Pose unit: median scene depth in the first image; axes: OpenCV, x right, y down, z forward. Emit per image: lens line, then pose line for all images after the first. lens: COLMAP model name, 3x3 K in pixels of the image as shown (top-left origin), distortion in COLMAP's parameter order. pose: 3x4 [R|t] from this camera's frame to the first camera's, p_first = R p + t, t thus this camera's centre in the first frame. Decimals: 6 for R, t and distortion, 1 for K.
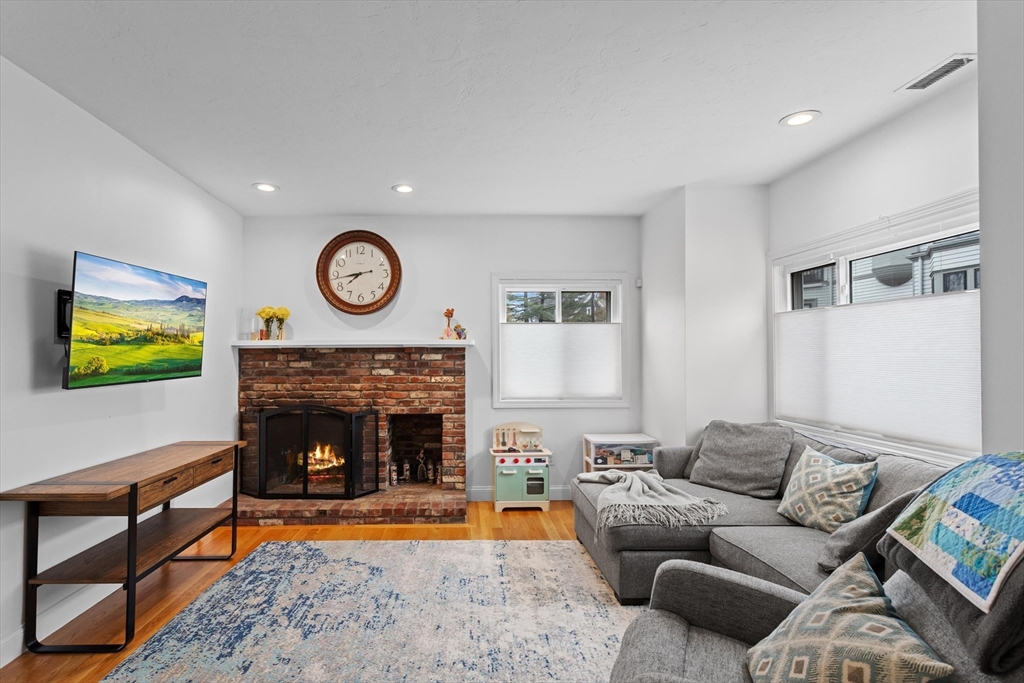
lens RADIAL K [[494.2, 0, 512.0], [0, 494.2, 341.5], [0, 0, 1]] dist [0.001074, 0.000226]
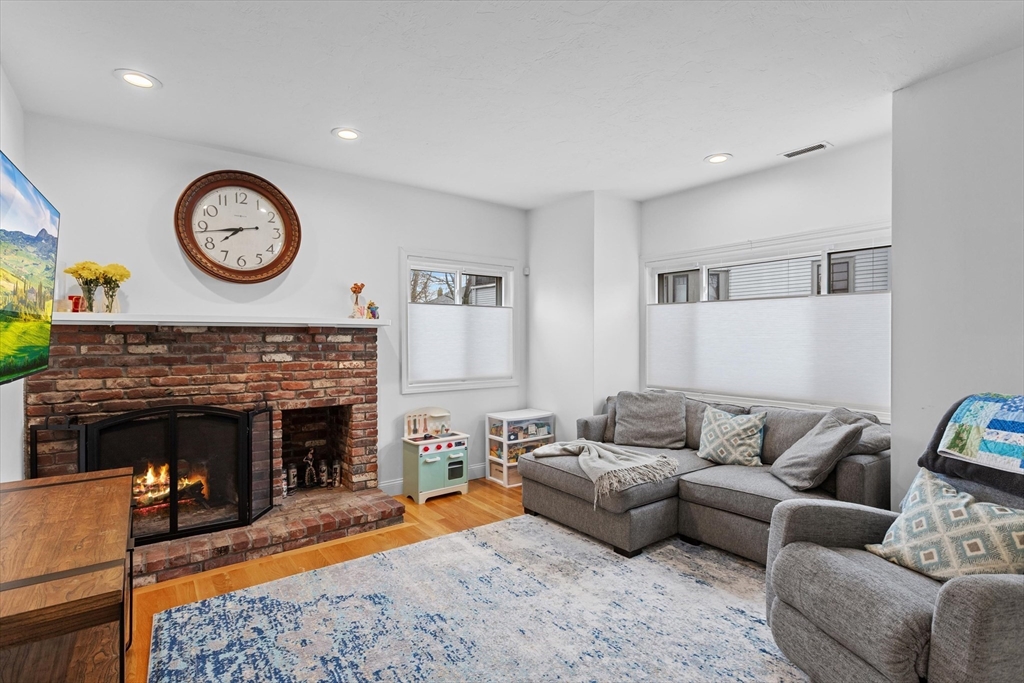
lens RADIAL K [[465.4, 0, 512.4], [0, 465.4, 335.4], [0, 0, 1]] dist [0.001177, 0.000738]
pose [[0.829621, 0.005469, 0.558301, -0.370954], [-0.017566, 0.999713, 0.016310, 0.007372], [-0.558051, -0.023339, 0.829478, 0.173092]]
